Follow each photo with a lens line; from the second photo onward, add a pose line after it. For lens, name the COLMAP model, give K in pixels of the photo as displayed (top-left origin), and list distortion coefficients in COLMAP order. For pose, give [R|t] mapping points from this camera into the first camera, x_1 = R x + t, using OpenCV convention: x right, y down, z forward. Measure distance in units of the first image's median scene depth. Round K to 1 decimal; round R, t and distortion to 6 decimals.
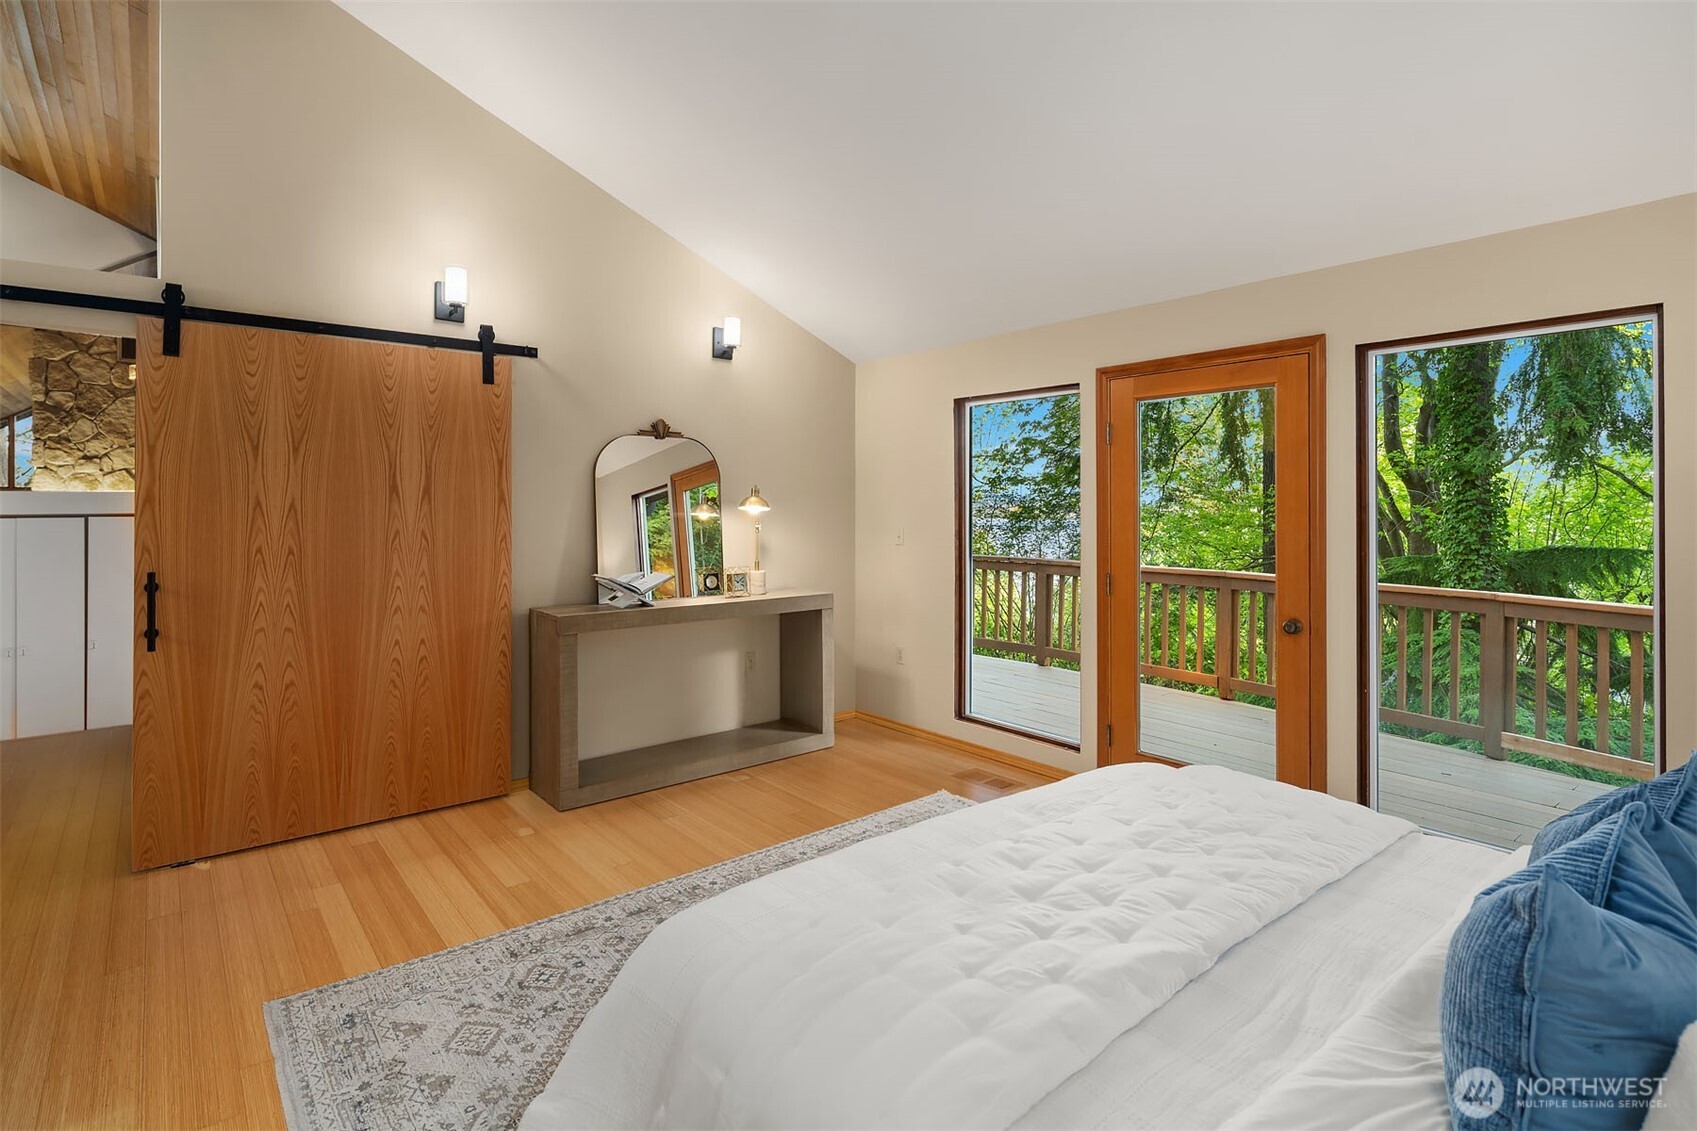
lens RADIAL K [[840.1, 0, 840.4], [0, 840.1, 540.8], [0, 0, 1]] dist [0.010967, -0.010899]
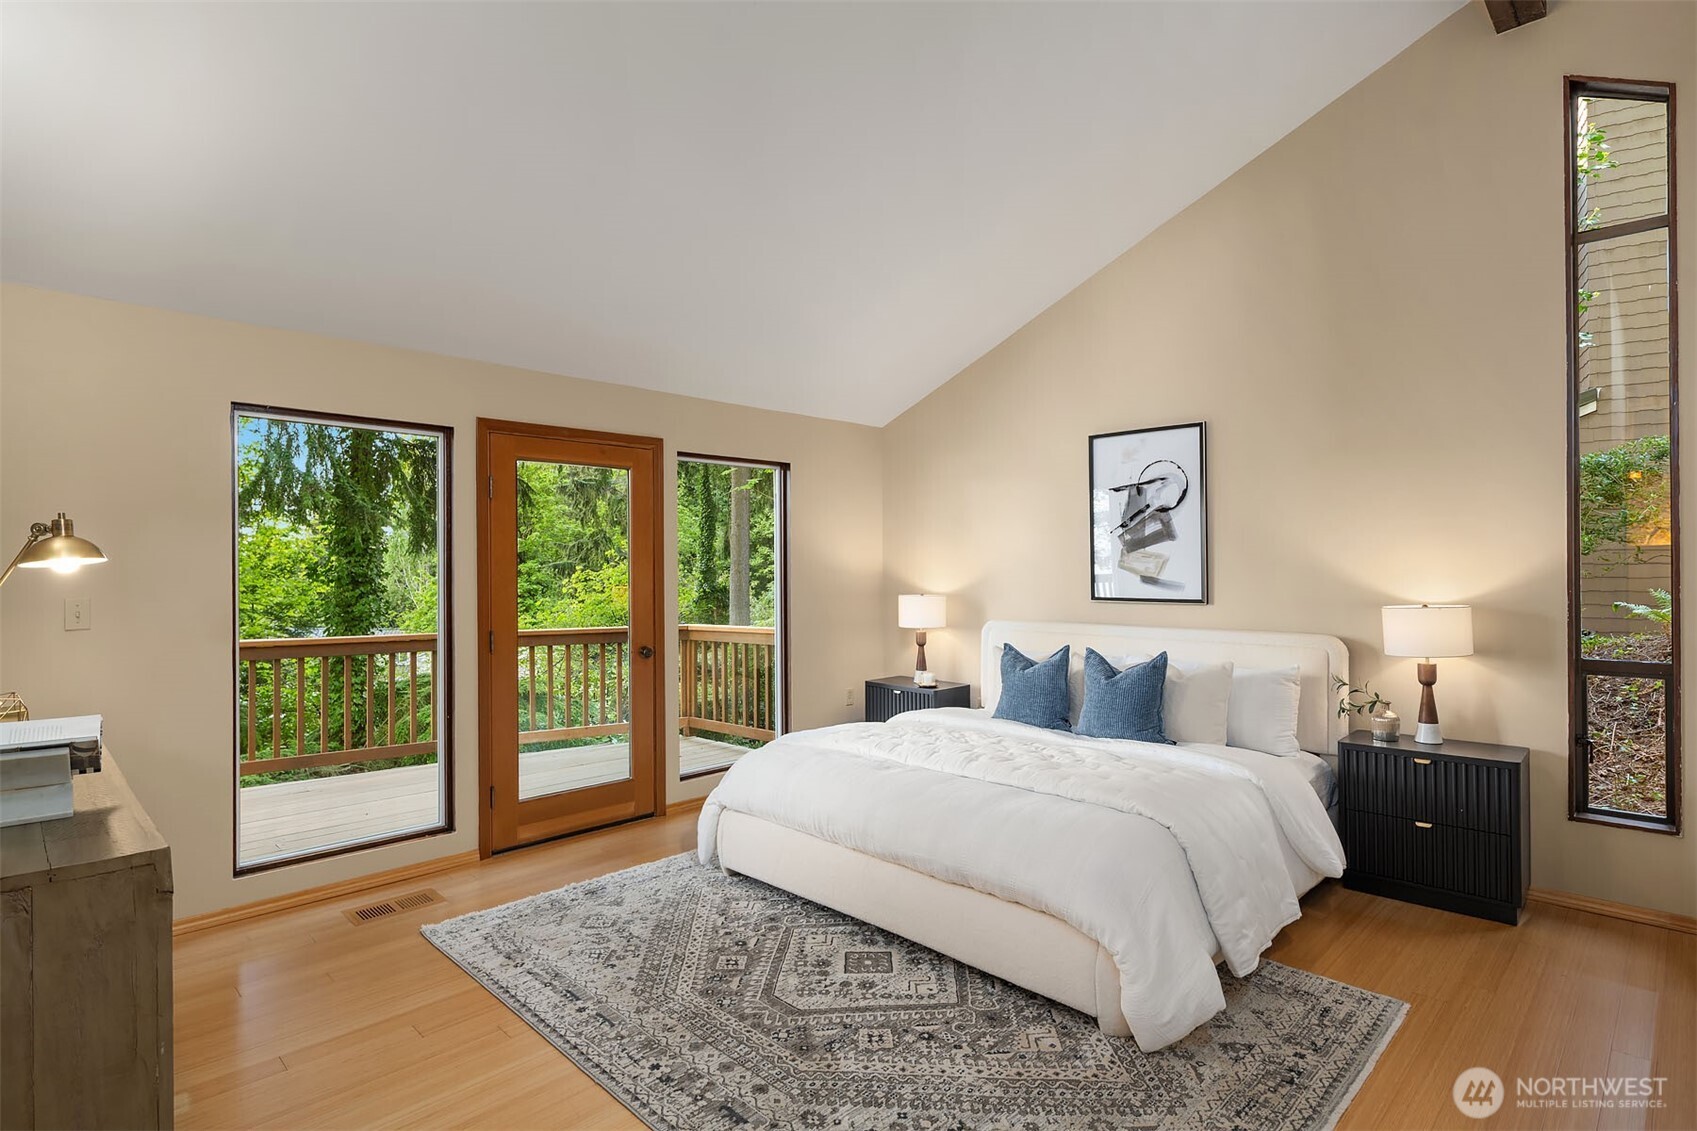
lens RADIAL K [[835.3, 0, 848.5], [0, 835.3, 565.5], [0, 0, 1]] dist [-0.000919, -0.000041]
pose [[-0.098835, 0.003602, 0.995097, -0.821735], [0.045819, 0.998949, 0.000935, -0.020023], [-0.994048, 0.045687, -0.098896, 0.815223]]
